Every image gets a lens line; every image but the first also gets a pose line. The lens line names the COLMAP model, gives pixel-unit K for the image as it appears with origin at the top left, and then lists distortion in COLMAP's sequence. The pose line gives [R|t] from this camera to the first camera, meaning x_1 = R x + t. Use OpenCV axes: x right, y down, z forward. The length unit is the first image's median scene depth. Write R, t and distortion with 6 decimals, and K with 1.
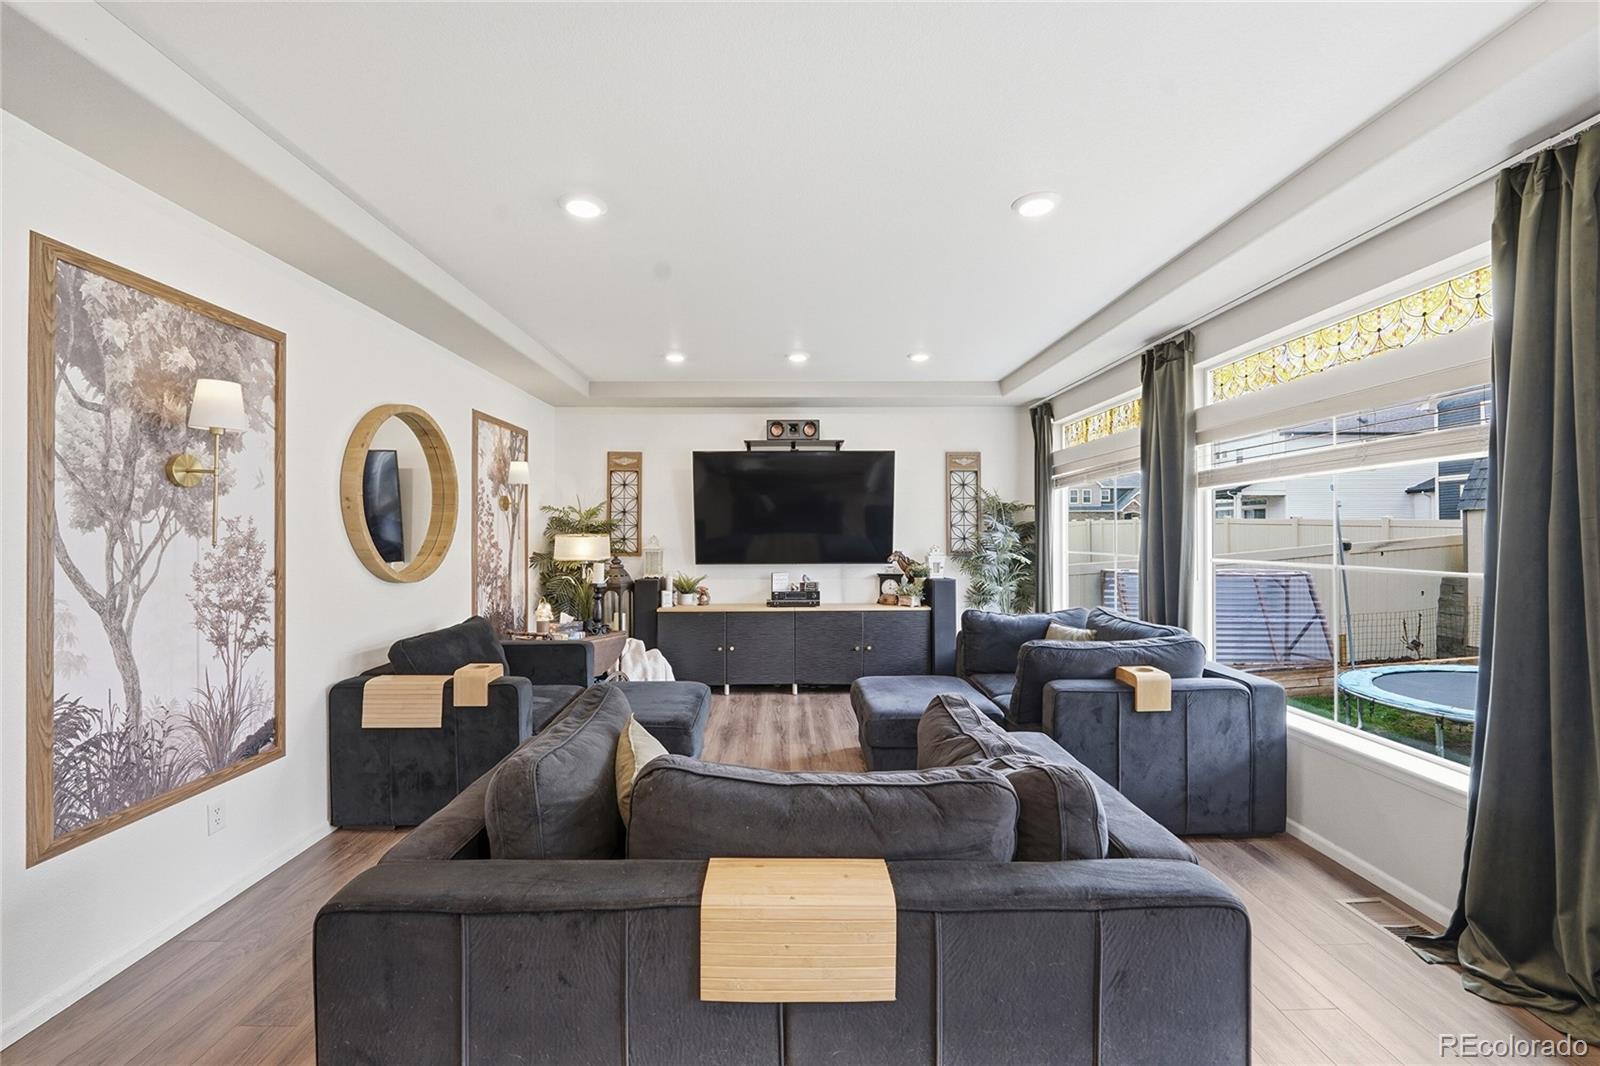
lens RADIAL K [[650.8, 0, 780.5], [0, 650.8, 536.4], [0, 0, 1]] dist [-0.004000, -0.000929]
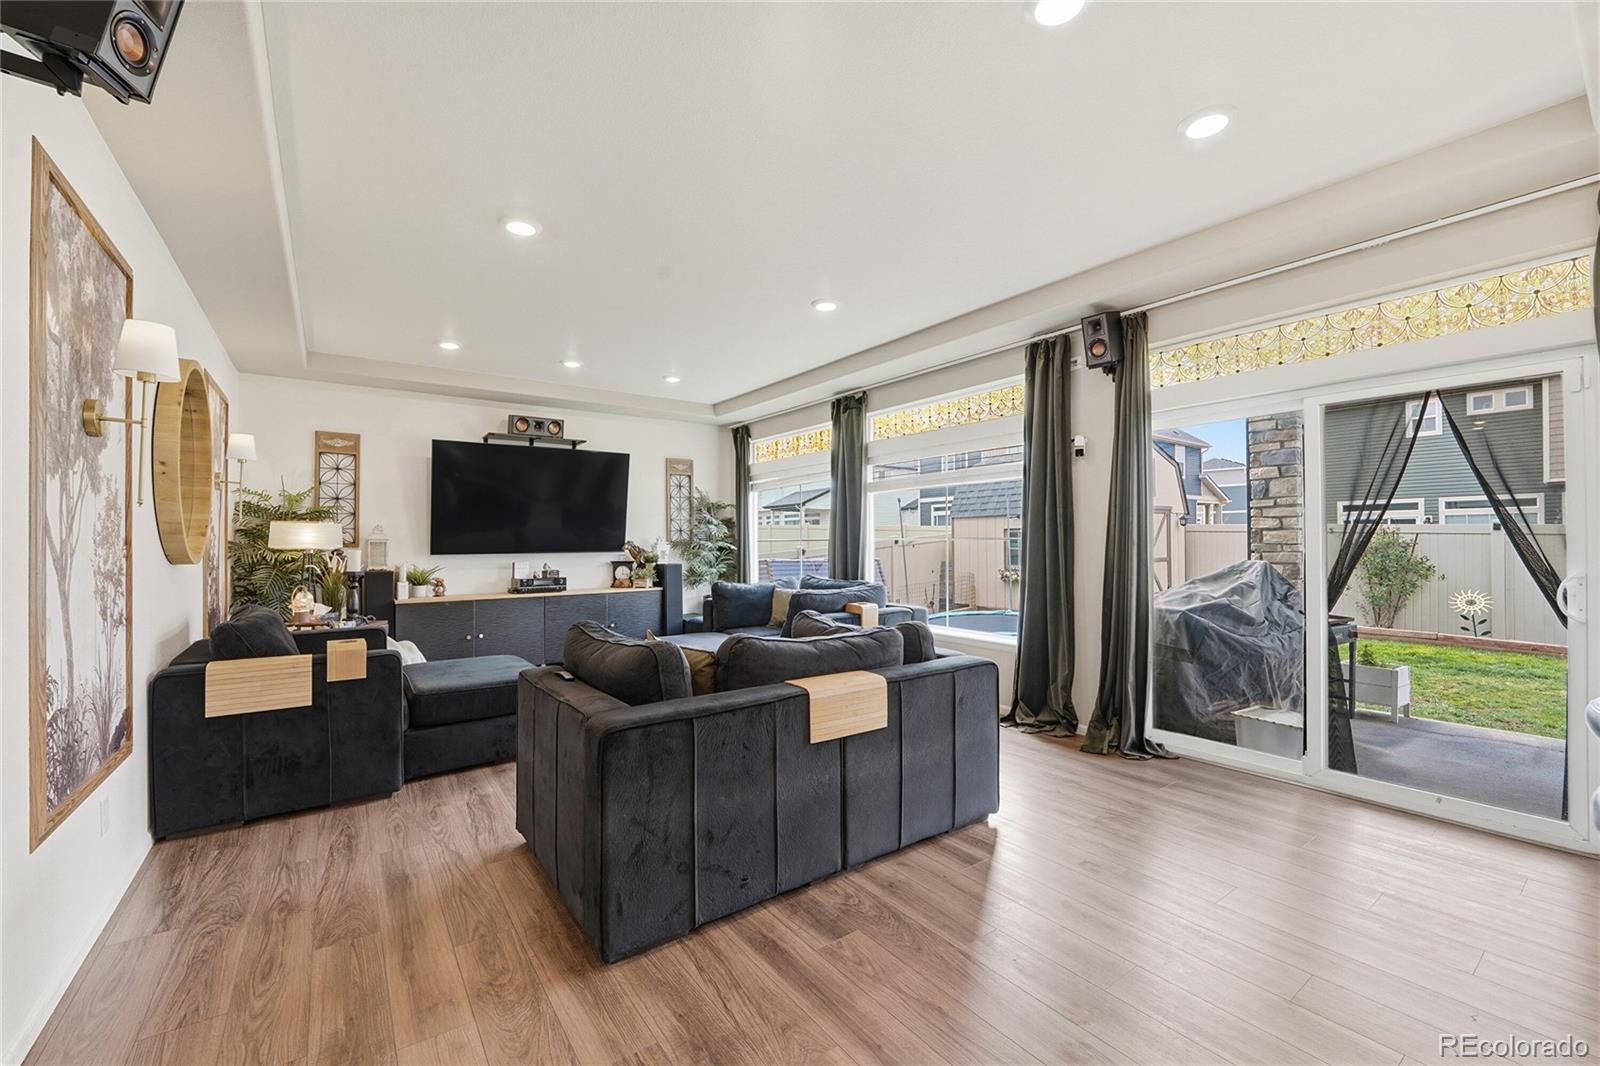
lens RADIAL K [[650.8, 0, 780.5], [0, 650.8, 536.4], [0, 0, 1]] dist [-0.004000, -0.000929]
pose [[0.824899, 0.003789, 0.565267, -0.255643], [0.003098, 0.999932, -0.011223, 0.028761], [-0.565271, 0.011008, 0.824832, -0.101340]]
